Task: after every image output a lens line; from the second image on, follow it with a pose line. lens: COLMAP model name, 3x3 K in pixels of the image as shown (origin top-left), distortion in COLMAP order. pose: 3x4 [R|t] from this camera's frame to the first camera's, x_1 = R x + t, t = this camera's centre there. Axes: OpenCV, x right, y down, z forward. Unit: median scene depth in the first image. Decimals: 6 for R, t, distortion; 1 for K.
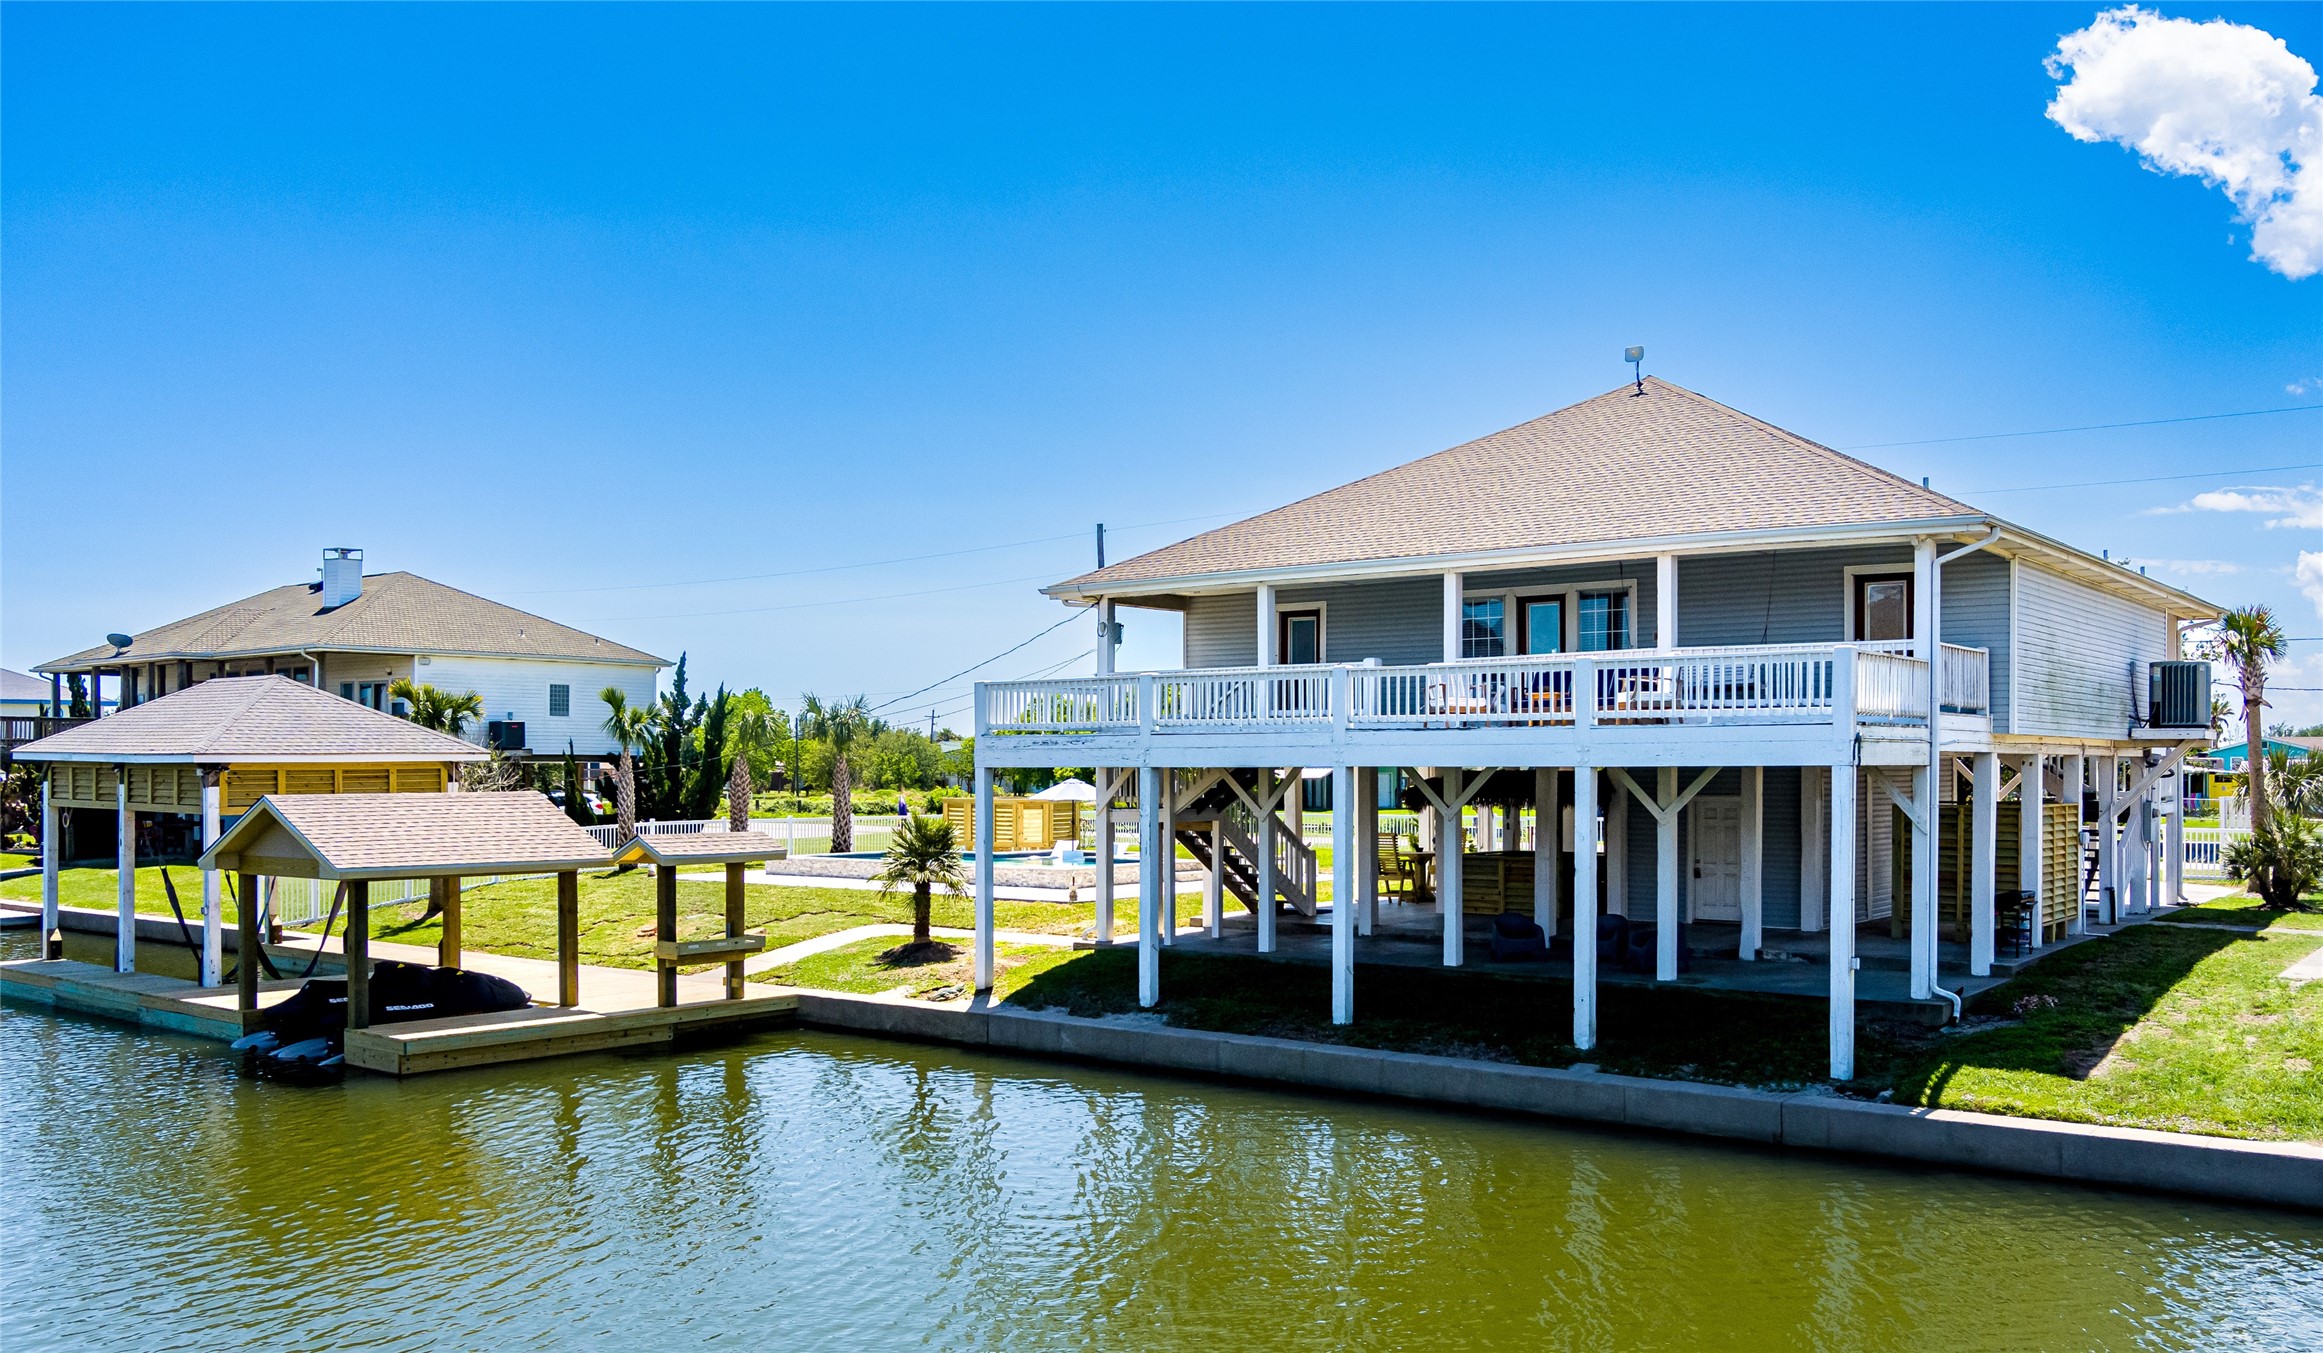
lens RADIAL K [[1889.0, 0, 1161.5], [0, 1889.0, 676.5], [0, 0, 1]] dist [-0.007463, -0.004495]
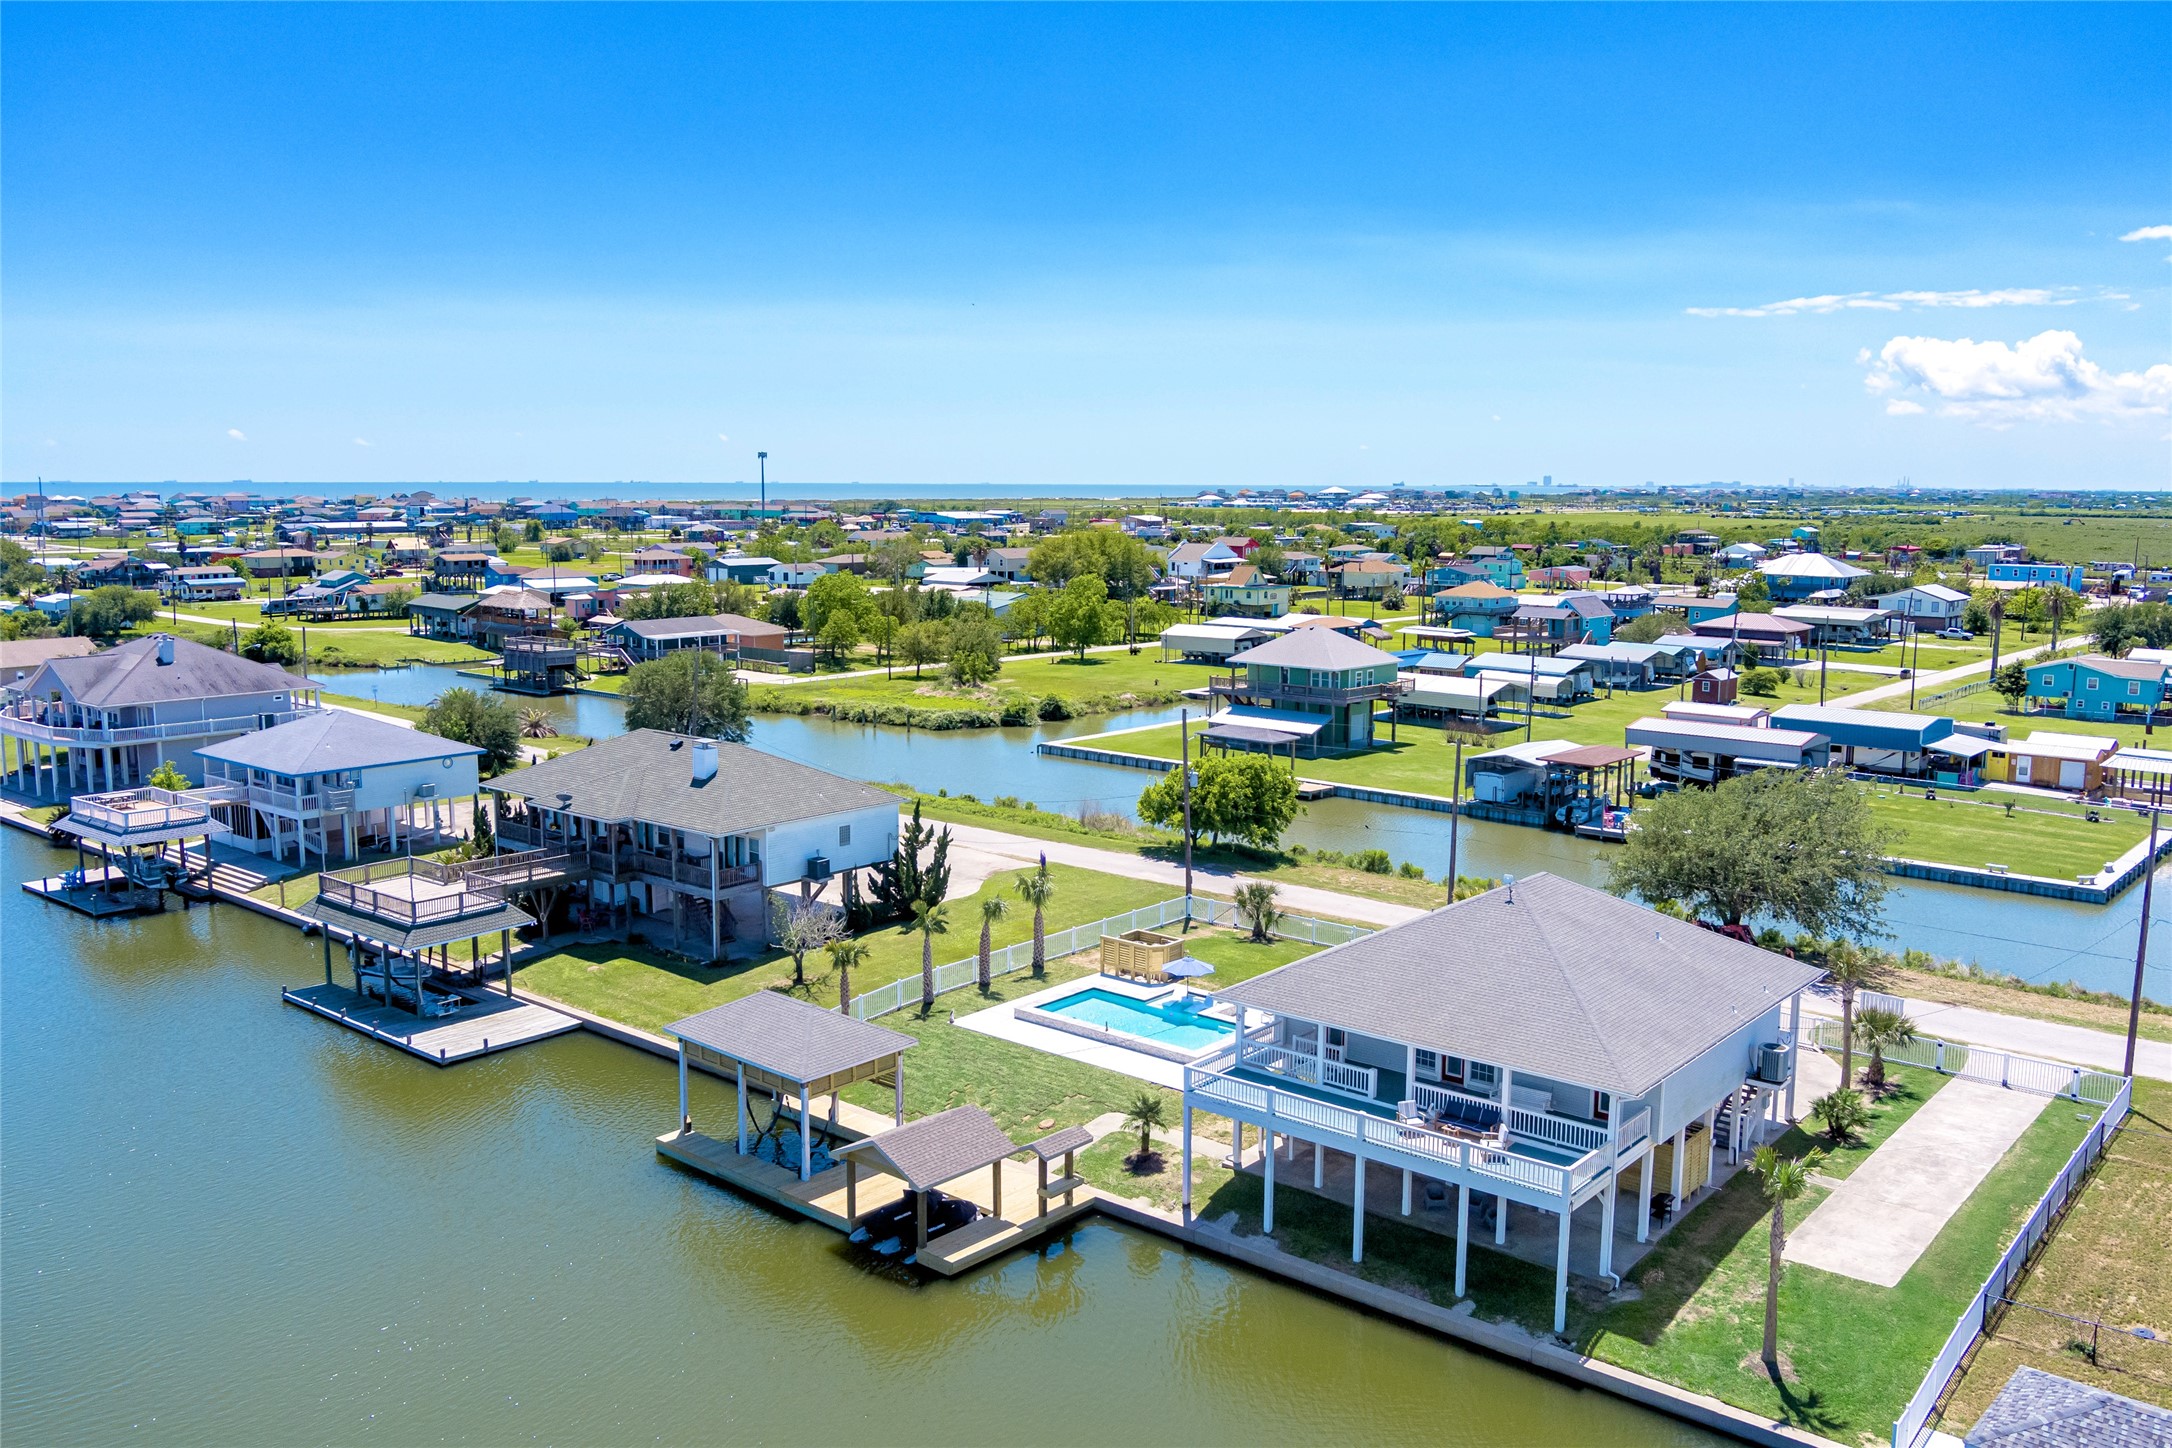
lens RADIAL K [[1727.9, 0, 1086.0], [0, 1727.9, 724.0], [0, 0, 1]] dist [0.001437, 0.001329]
pose [[0.999341, 0.005452, -0.035890, -0.141795], [0.001322, 0.982535, 0.186075, -0.740474], [0.036278, -0.186000, 0.981880, -0.832910]]
